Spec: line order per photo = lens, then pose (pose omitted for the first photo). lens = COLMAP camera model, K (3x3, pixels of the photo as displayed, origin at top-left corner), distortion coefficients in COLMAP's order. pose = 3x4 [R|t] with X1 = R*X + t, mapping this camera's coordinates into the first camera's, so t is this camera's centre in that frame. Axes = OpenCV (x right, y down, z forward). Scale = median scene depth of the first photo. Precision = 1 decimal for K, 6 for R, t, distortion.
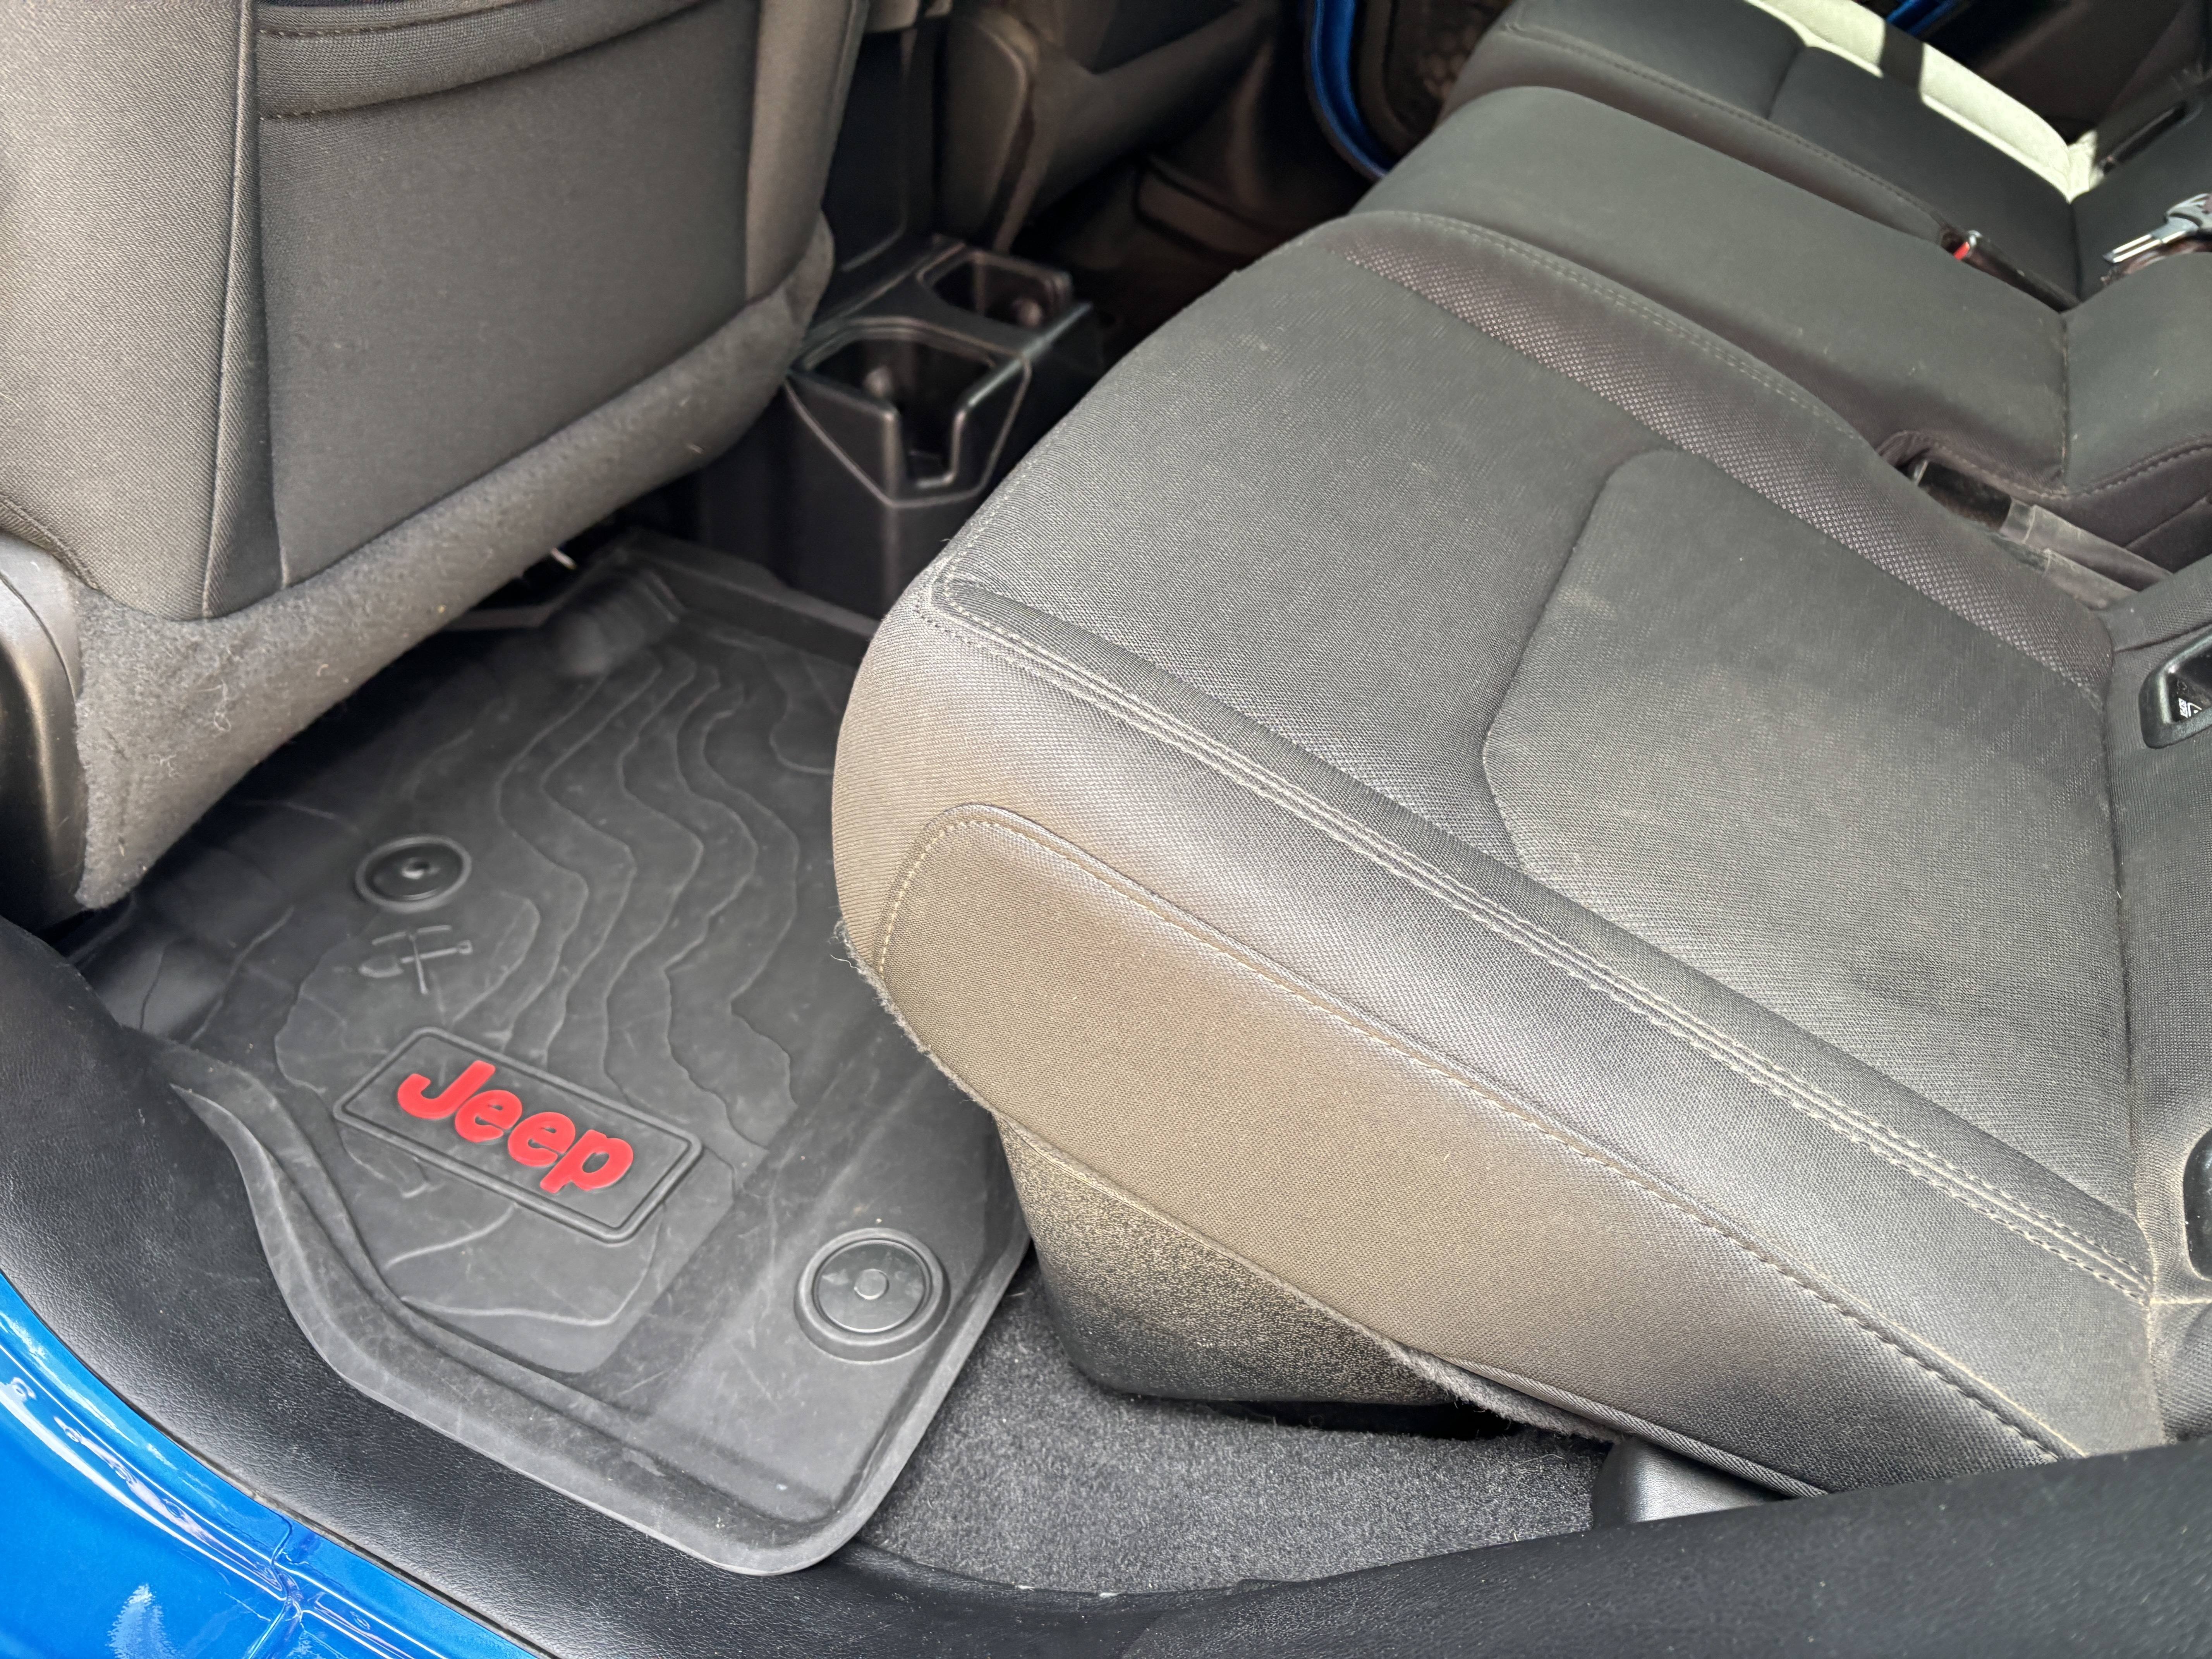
lens RADIAL K [[1684.0, 0, 1103.0], [0, 1684.0, 820.7], [0, 0, 1]] dist [0.037583, -0.043077]
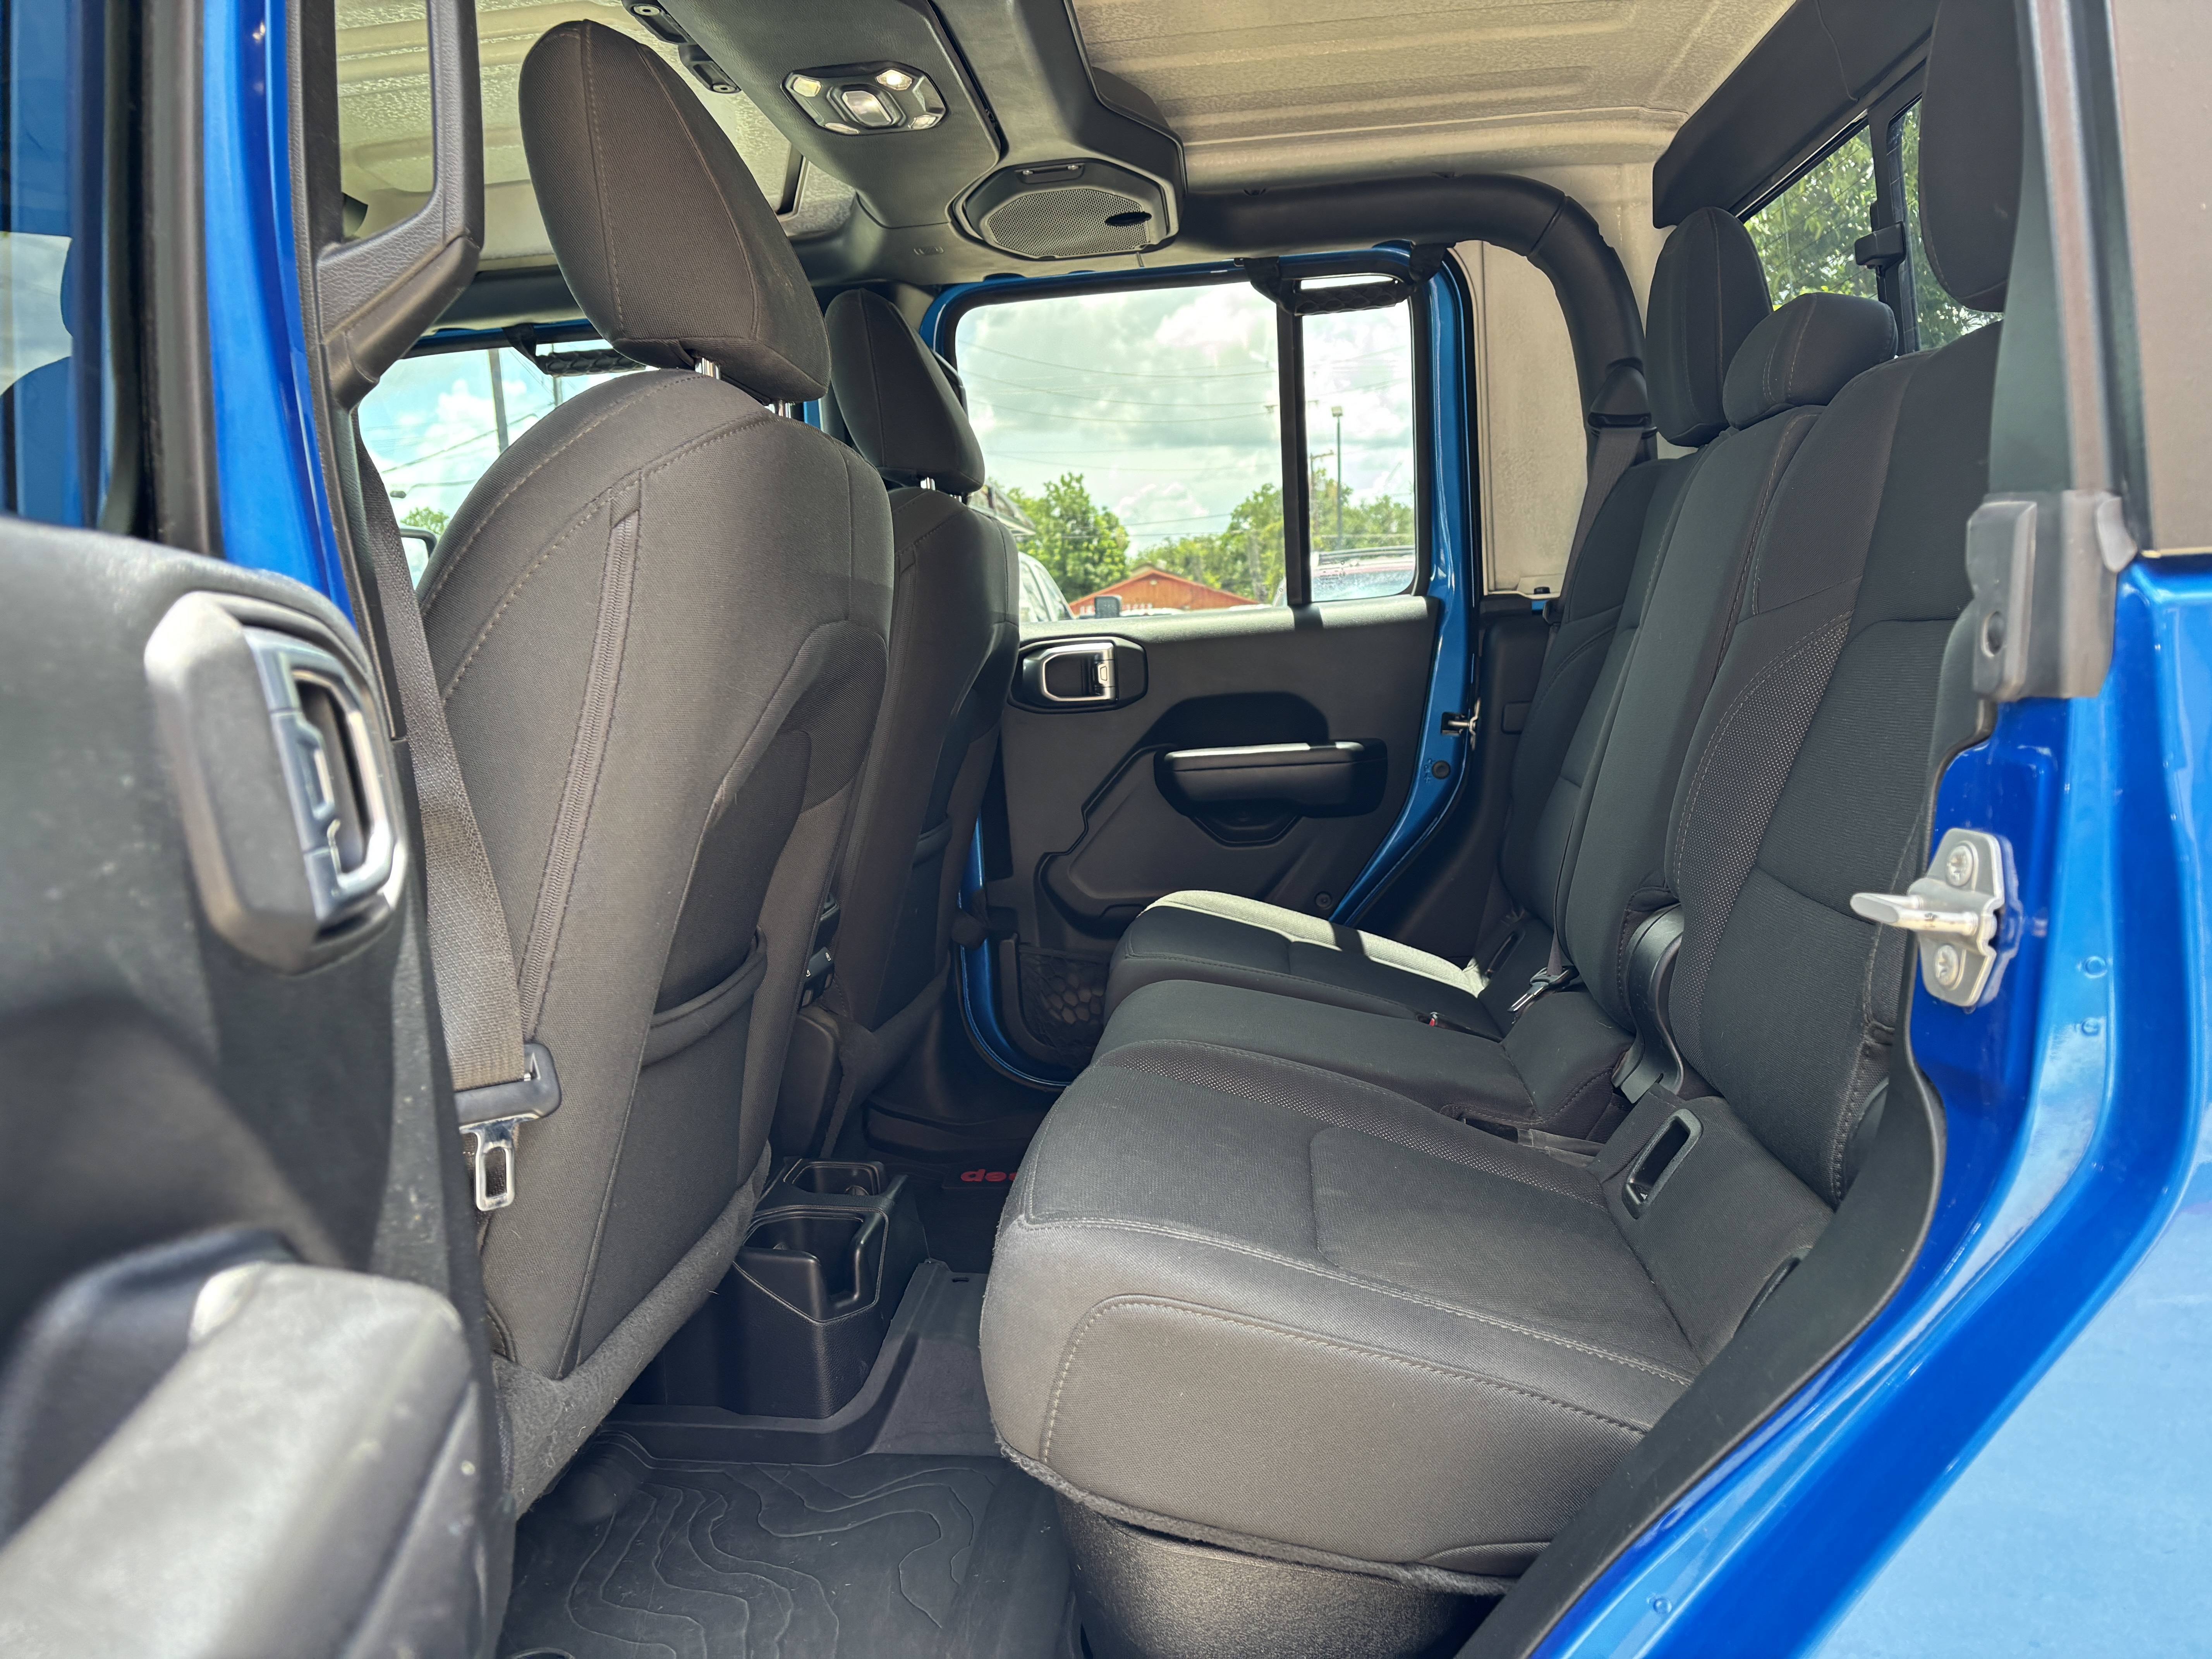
lens RADIAL K [[1684.0, 0, 1106.9], [0, 1684.0, 842.5], [0, 0, 1]] dist [0.037583, -0.043077]
pose [[0.941652, -0.149421, 0.301604, -0.333083], [0.286062, 0.827469, -0.483181, 0.282321], [-0.177370, 0.541266, 0.821931, -0.498887]]
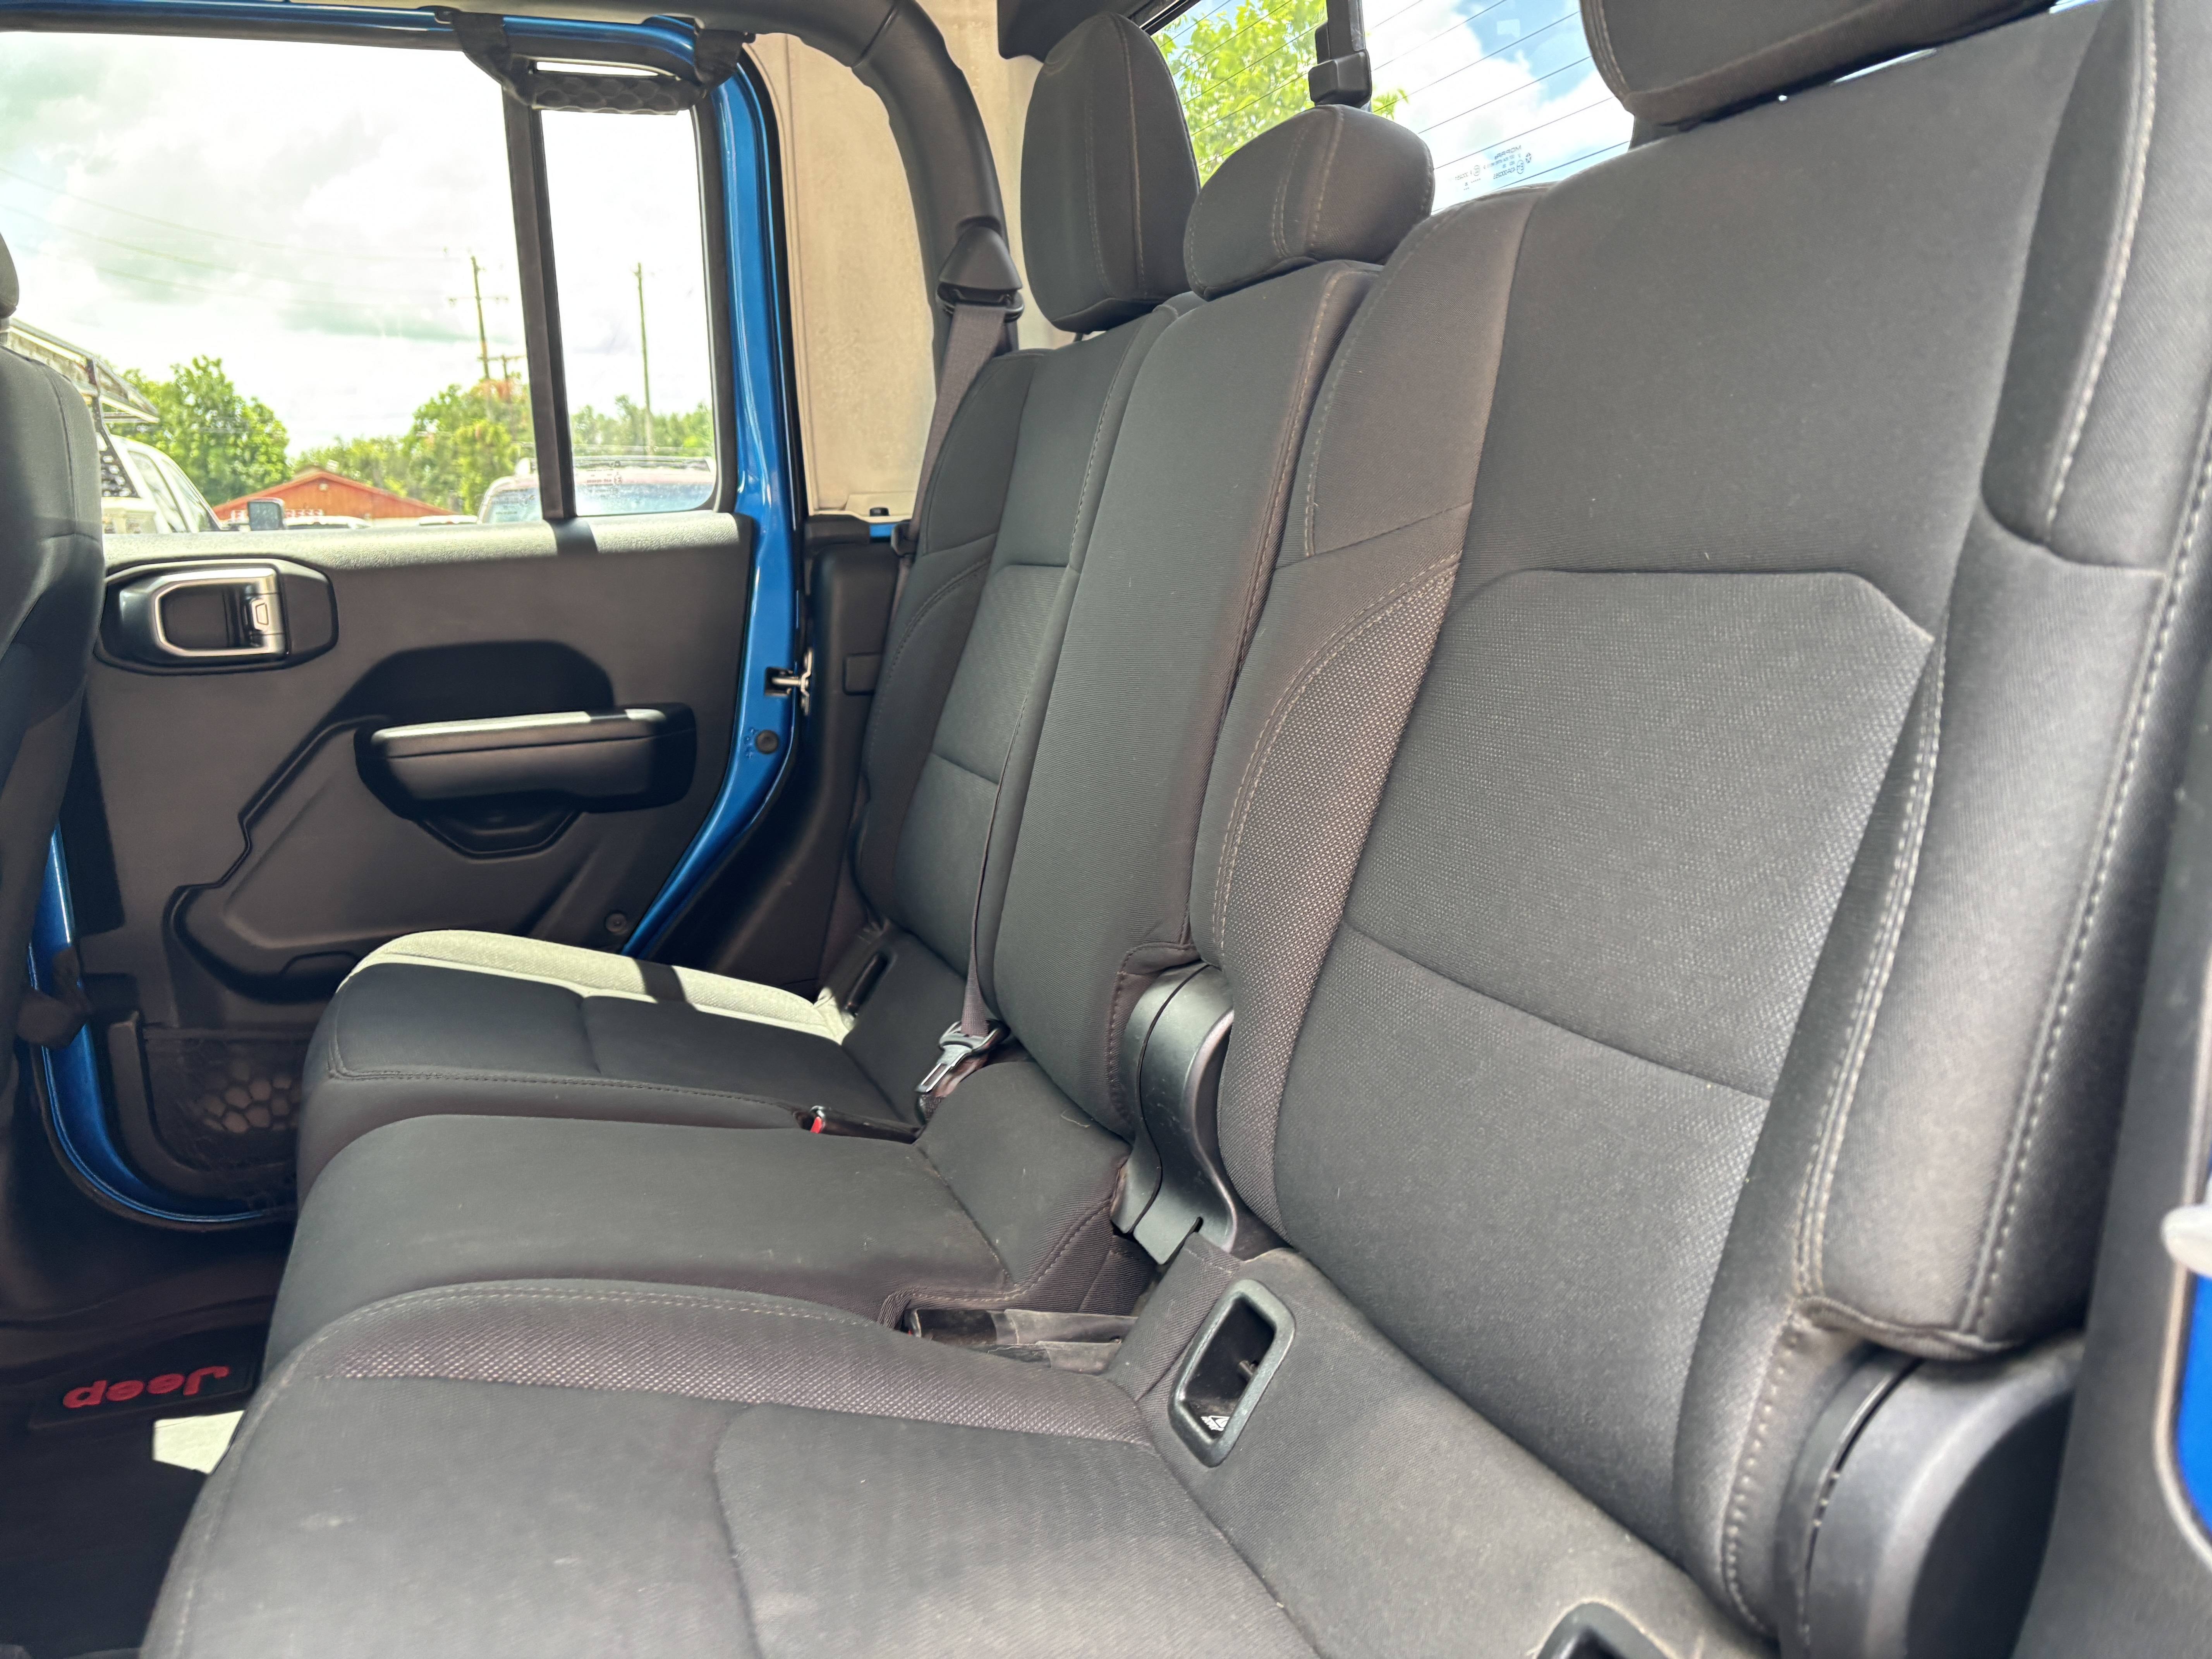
lens RADIAL K [[1684.0, 0, 1124.9], [0, 1684.0, 837.2], [0, 0, 1]] dist [0.037583, -0.043077]
pose [[0.702904, -0.211487, 0.679117, -0.118753], [0.502055, 0.823850, -0.263081, -0.107134], [-0.503852, 0.525875, 0.685265, -0.014081]]
